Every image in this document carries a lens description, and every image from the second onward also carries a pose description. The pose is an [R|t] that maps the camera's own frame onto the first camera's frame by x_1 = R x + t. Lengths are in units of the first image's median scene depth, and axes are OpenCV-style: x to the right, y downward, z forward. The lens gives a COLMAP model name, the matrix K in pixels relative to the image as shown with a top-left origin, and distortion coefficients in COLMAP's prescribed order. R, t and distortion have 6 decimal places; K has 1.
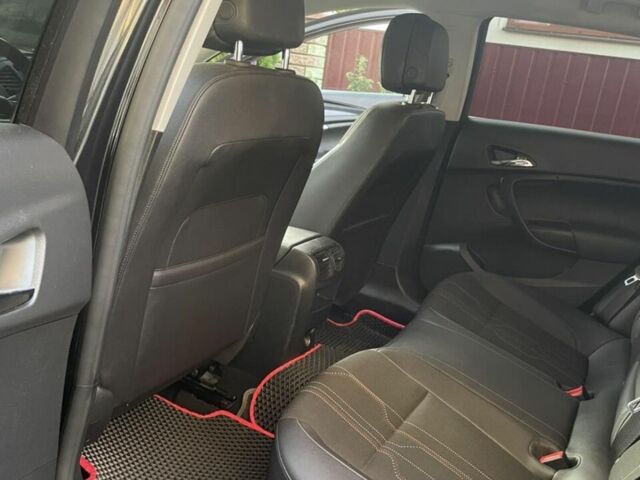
lens RADIAL K [[643.7, 0, 320.2], [0, 643.7, 229.5], [0, 0, 1]] dist [0.117802, -0.197518]
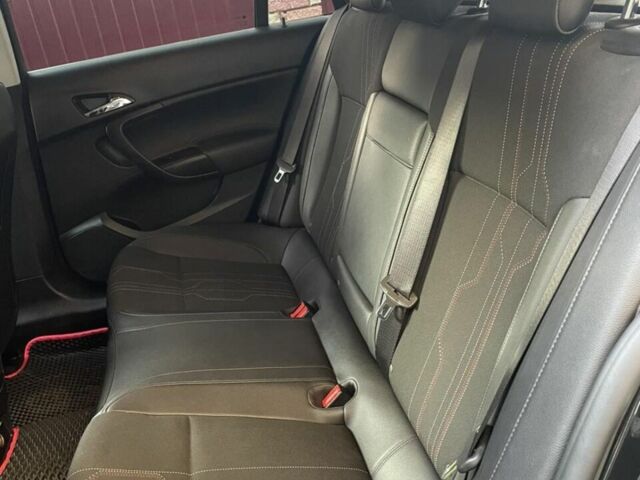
lens RADIAL K [[643.7, 0, 320.2], [0, 643.7, 229.5], [0, 0, 1]] dist [0.117802, -0.197518]
pose [[0.726674, -0.483144, 0.488382, -0.002620], [0.411574, 0.875381, 0.253603, -0.069564], [-0.550047, 0.016718, 0.834966, 0.129103]]
